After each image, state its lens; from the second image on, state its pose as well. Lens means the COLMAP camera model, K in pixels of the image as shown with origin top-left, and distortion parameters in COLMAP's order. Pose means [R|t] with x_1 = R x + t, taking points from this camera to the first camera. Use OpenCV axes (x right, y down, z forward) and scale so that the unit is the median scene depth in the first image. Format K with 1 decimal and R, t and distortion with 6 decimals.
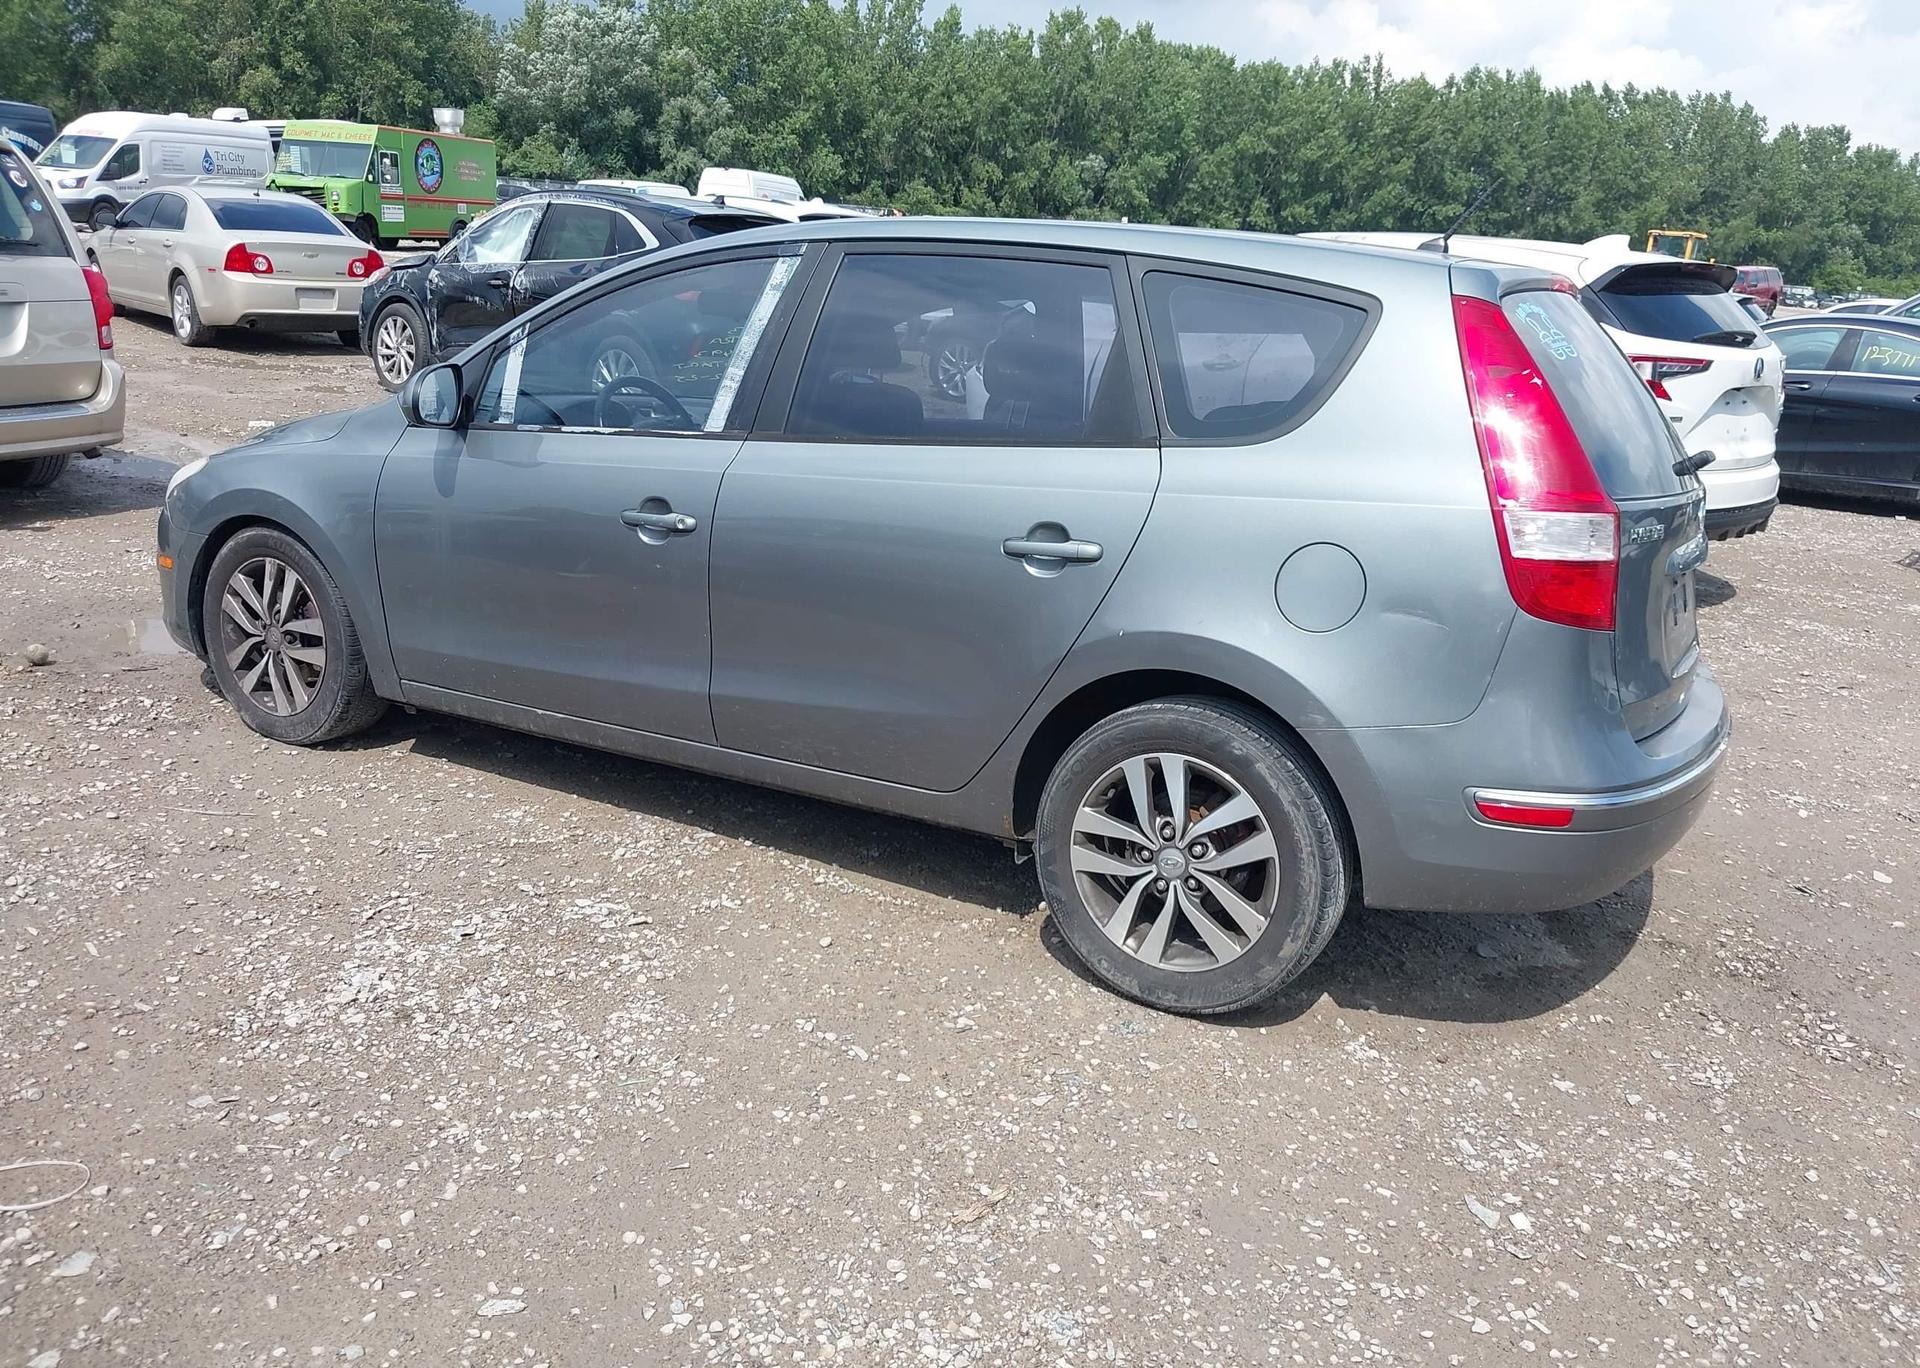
lens RADIAL K [[1534.5, 0, 909.8], [0, 1534.5, 679.2], [0, 0, 1]] dist [-0.001771, -0.006110]
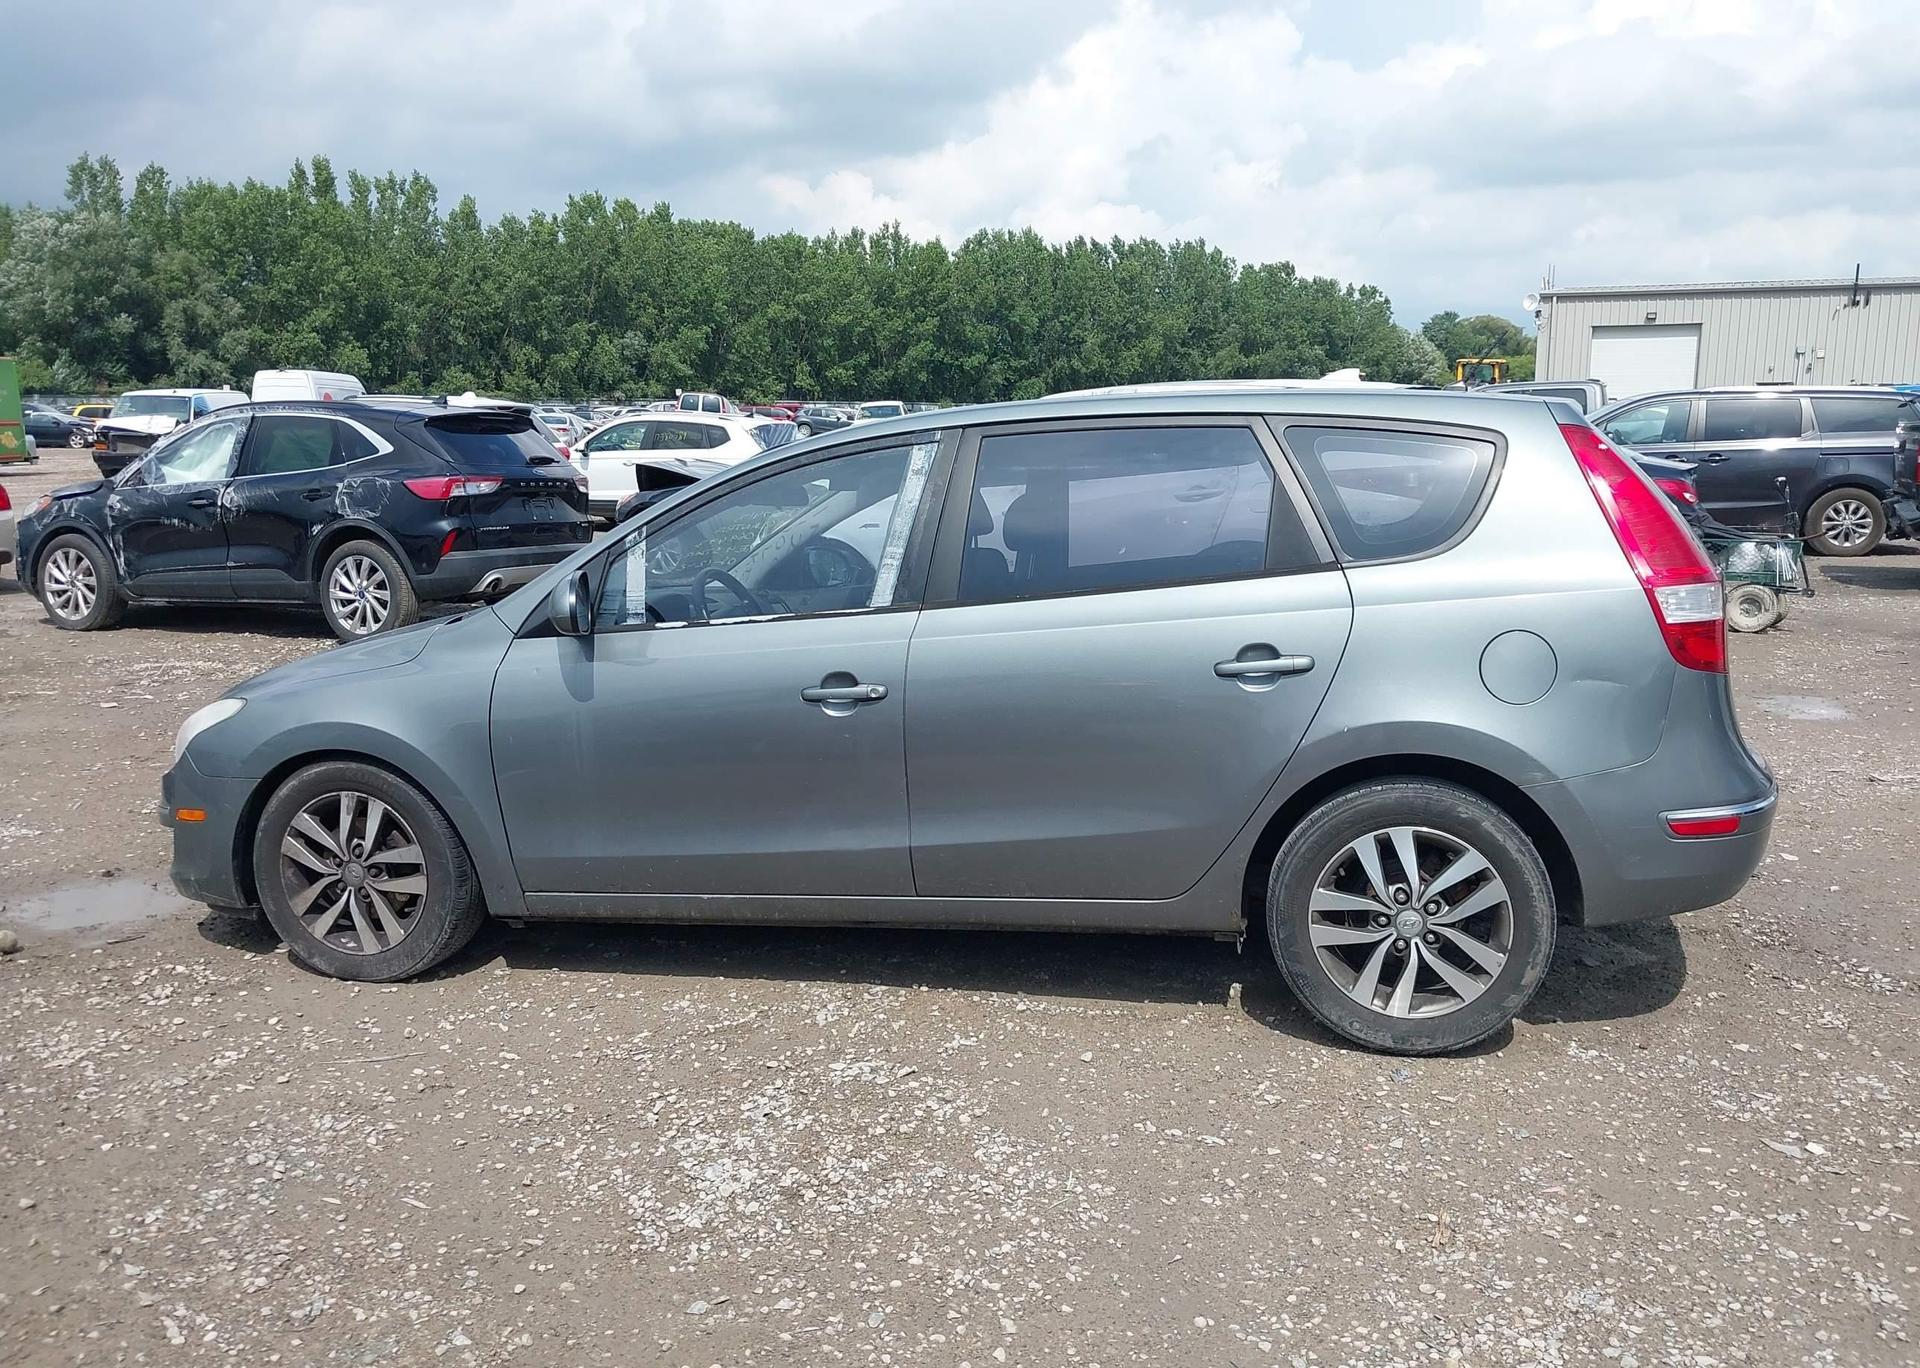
lens RADIAL K [[1534.5, 0, 890.2], [0, 1534.5, 728.3], [0, 0, 1]] dist [-0.001771, -0.006110]
pose [[0.956504, -0.131807, 0.260245, -0.122420], [0.150764, 0.987083, -0.054190, -0.005241], [-0.249741, 0.091068, 0.964021, -0.006292]]
